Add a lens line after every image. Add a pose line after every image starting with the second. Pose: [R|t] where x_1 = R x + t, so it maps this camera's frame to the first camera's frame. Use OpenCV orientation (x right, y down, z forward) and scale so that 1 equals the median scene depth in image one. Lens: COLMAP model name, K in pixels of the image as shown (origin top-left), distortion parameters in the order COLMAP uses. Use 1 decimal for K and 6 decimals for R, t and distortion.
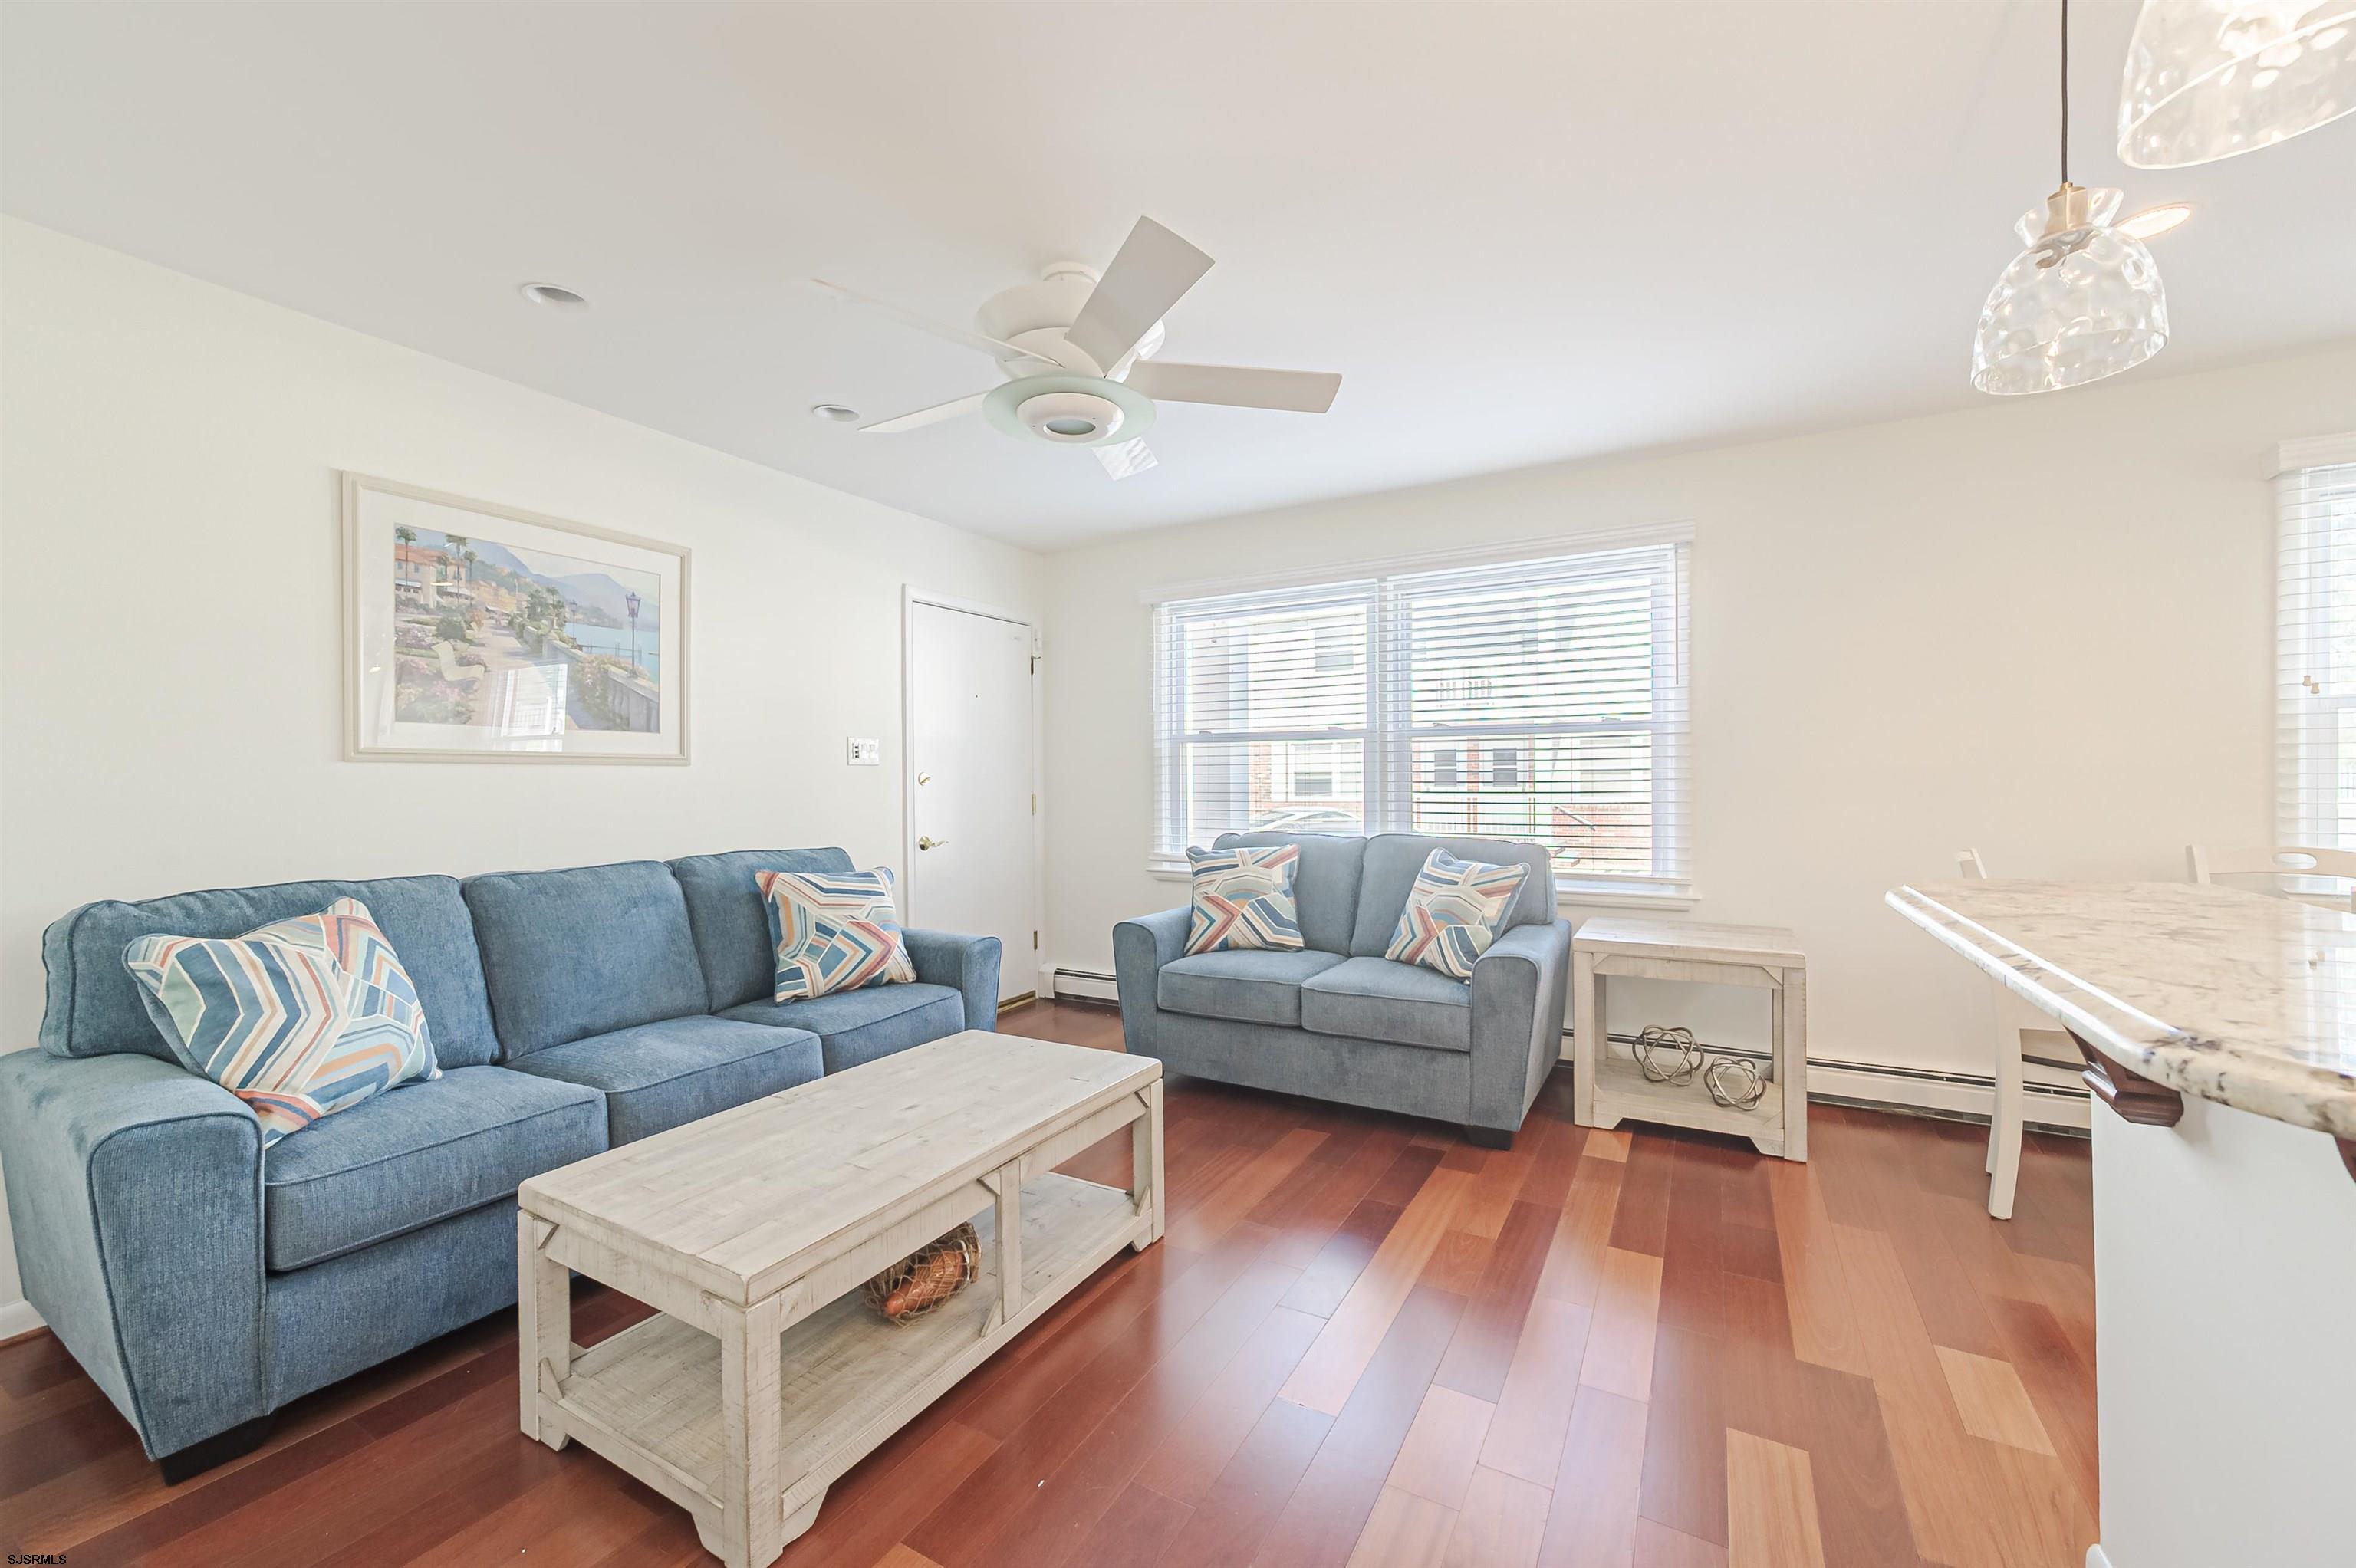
lens RADIAL K [[928.2, 0, 1173.7], [0, 928.2, 785.0], [0, 0, 1]] dist [0.000431, -0.000287]
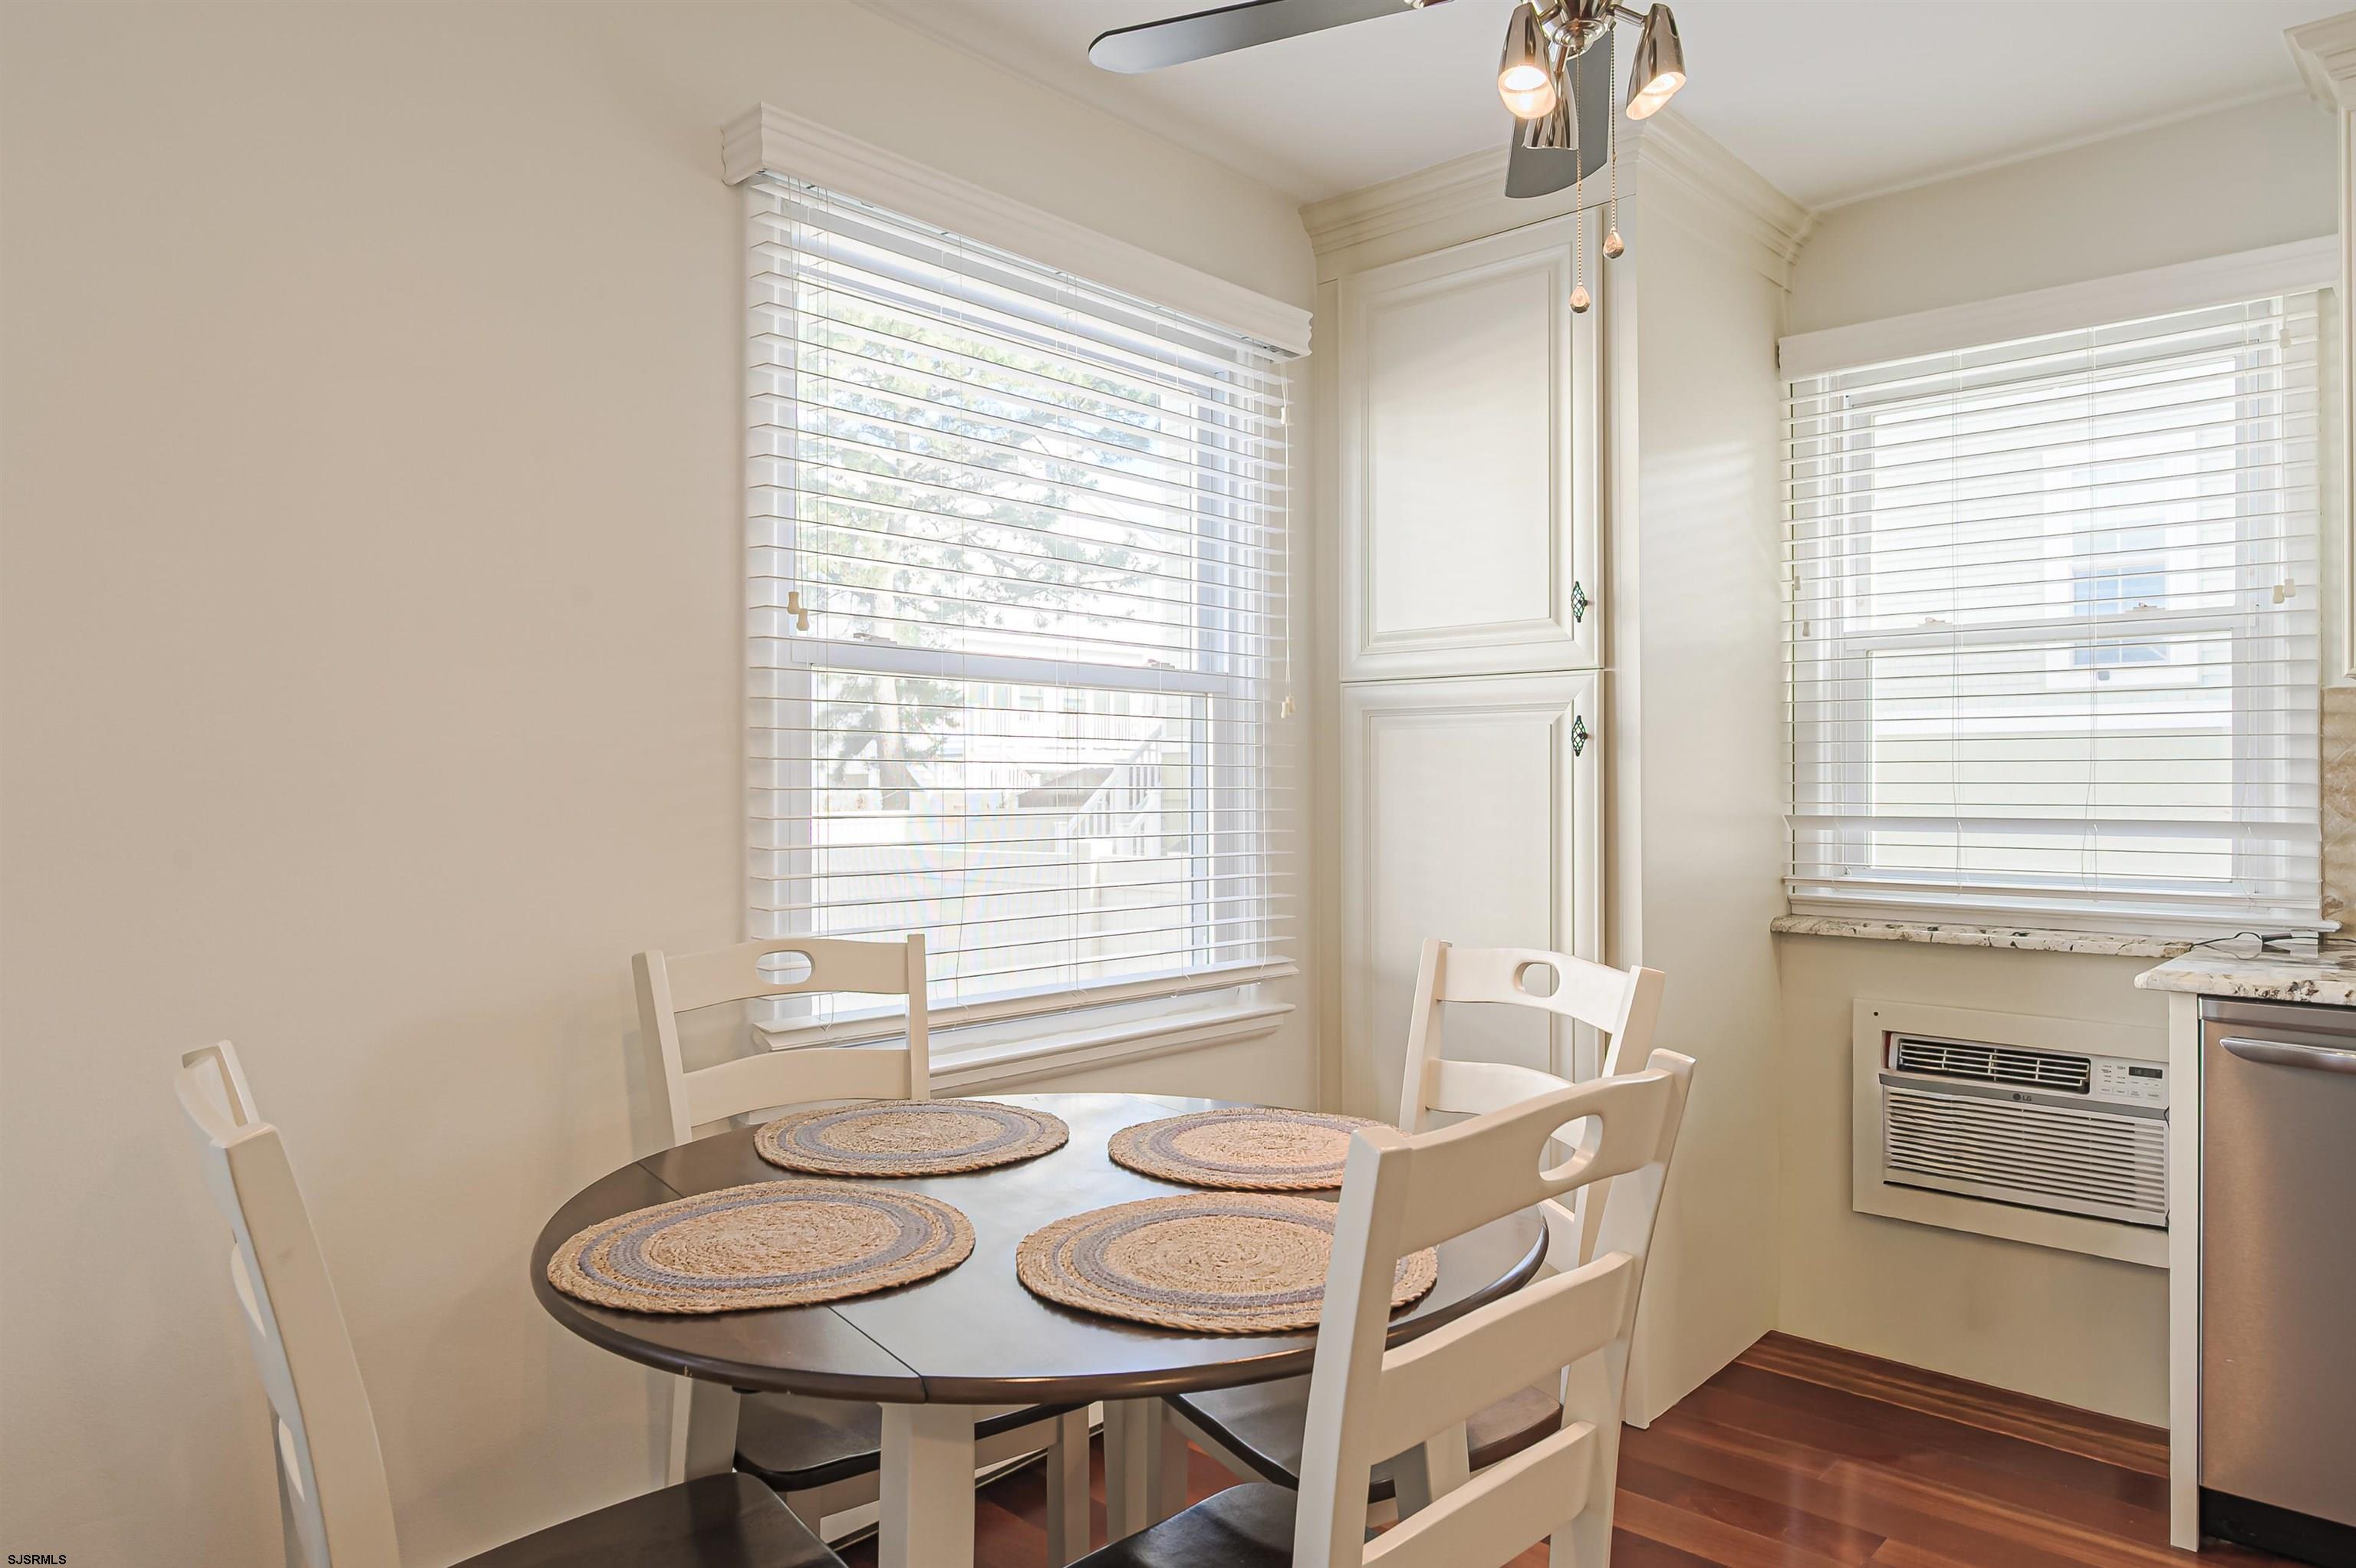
lens RADIAL K [[1496.4, 0, 1167.1], [0, 1496.4, 786.3], [0, 0, 1]] dist [-0.007412, 0.004299]
pose [[0.226972, 0.003338, 0.973895, 0.481094], [0.010403, 0.999929, -0.005852, -0.006990], [-0.973846, 0.011460, 0.226922, 0.619356]]
